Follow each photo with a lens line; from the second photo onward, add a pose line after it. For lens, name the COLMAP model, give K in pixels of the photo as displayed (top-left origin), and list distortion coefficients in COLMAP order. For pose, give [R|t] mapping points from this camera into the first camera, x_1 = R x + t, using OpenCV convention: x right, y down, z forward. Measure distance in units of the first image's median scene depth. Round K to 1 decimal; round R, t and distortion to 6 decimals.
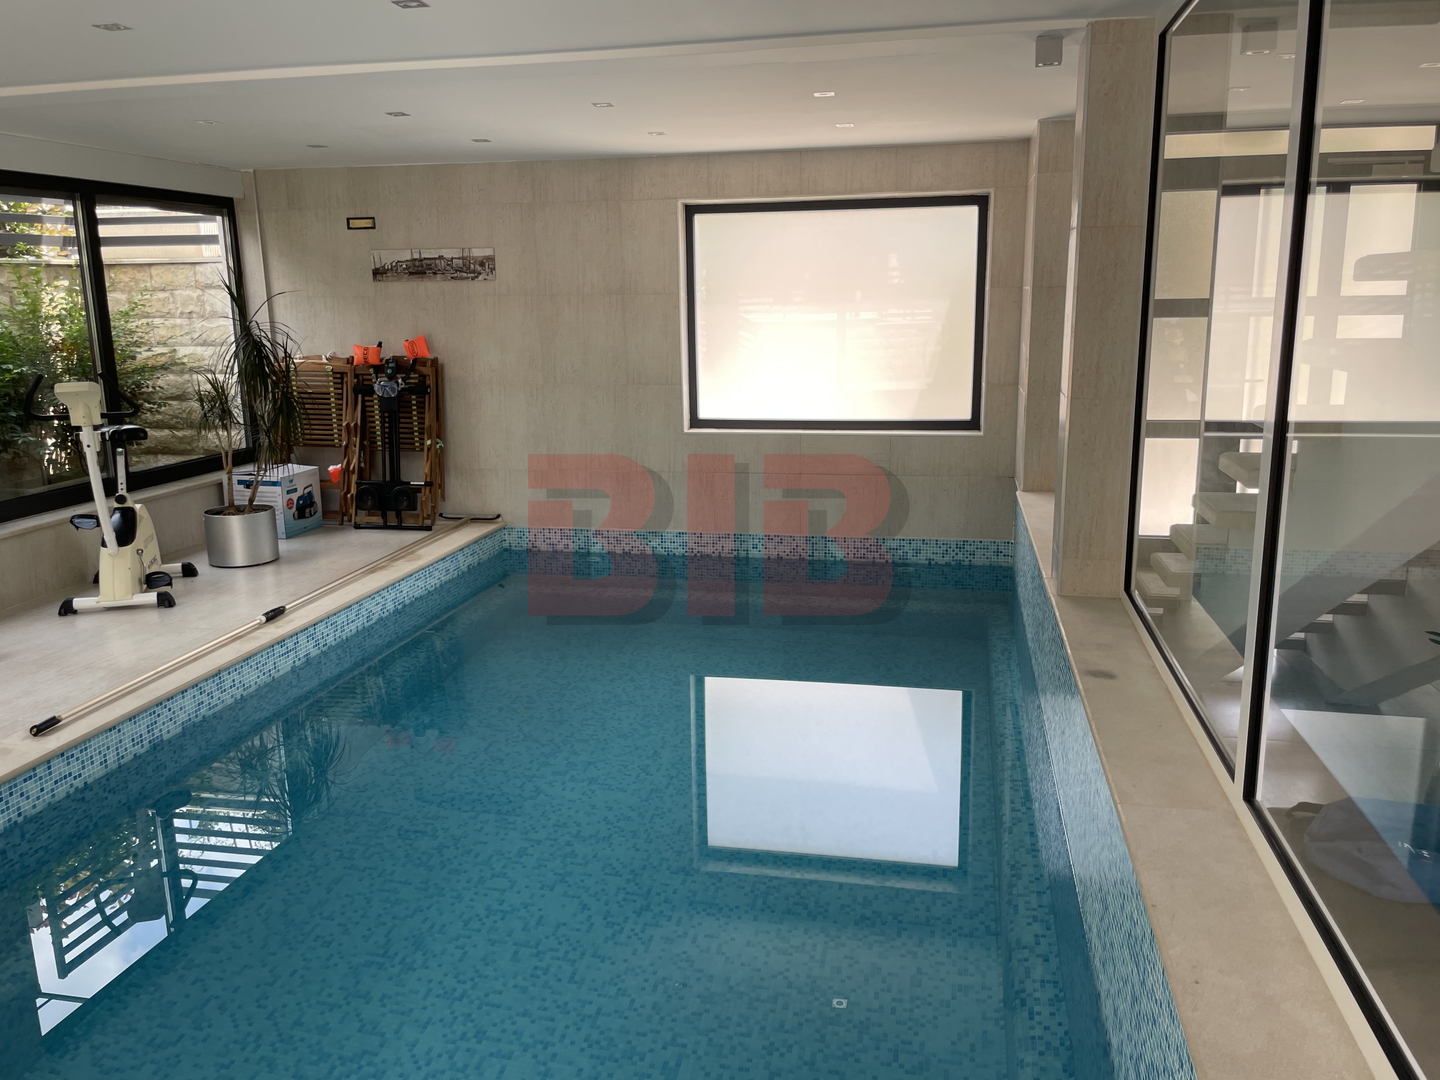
lens RADIAL K [[1097.9, 0, 722.4], [0, 1097.9, 542.0], [0, 0, 1]] dist [0.063404, -0.086998]
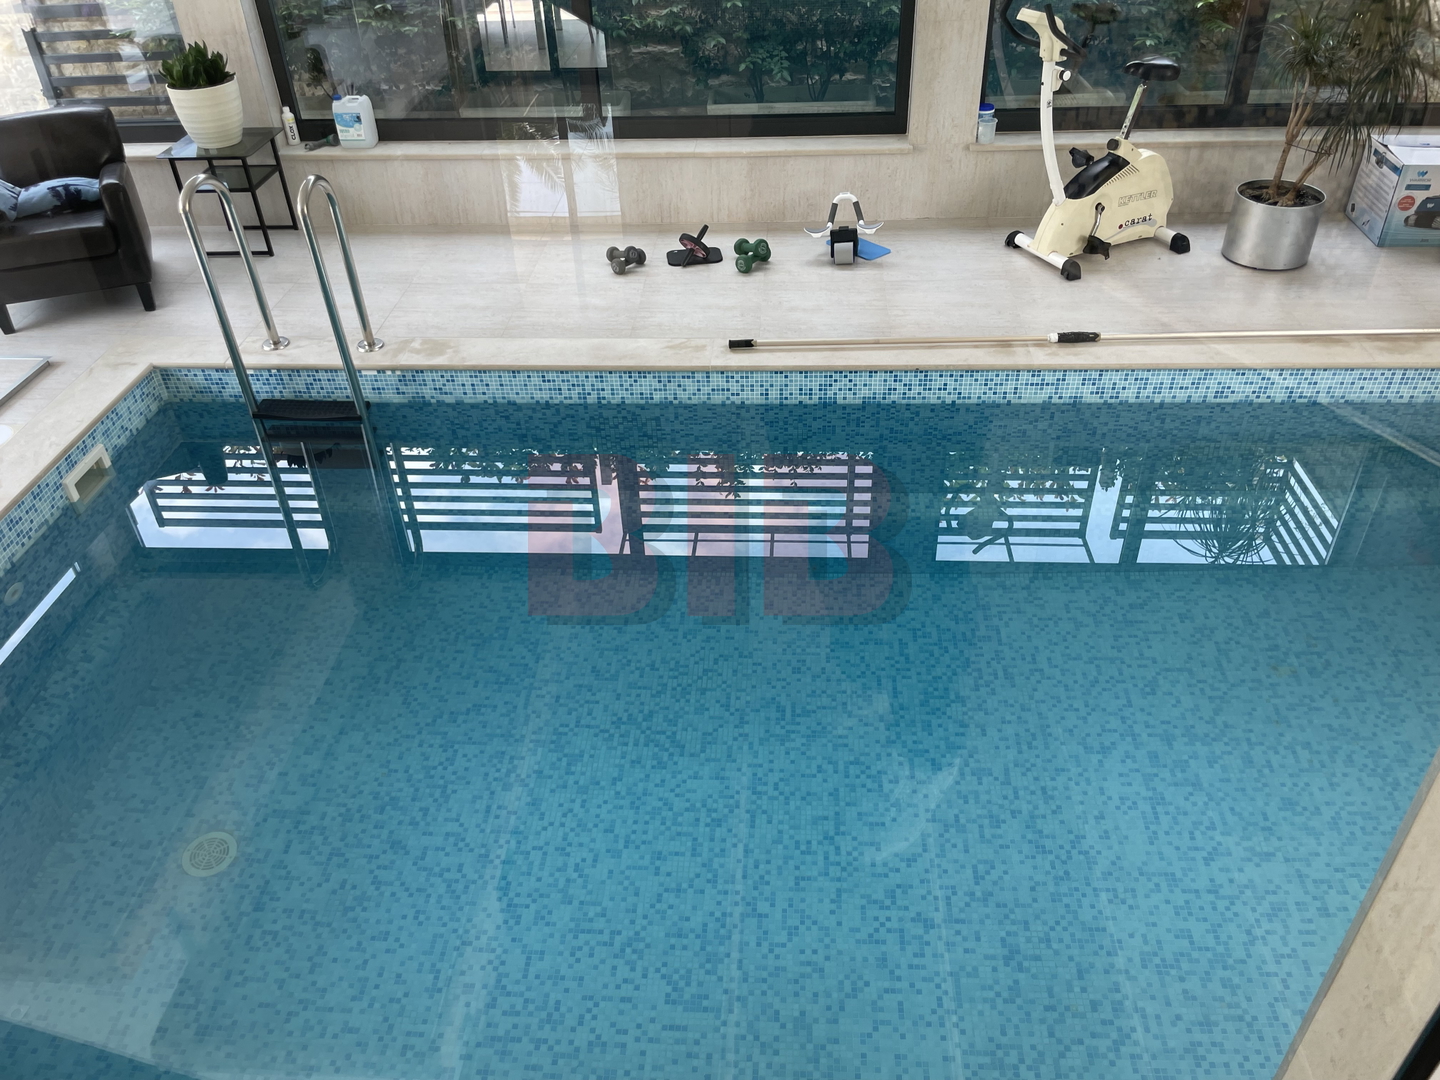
lens RADIAL K [[1097.9, 0, 717.8], [0, 1097.9, 535.5], [0, 0, 1]] dist [0.063404, -0.086998]
pose [[0.139248, 0.591902, -0.793891, 0.377603], [-0.180800, 0.803422, 0.567296, -0.281689], [0.973613, 0.064540, 0.218891, 0.606669]]
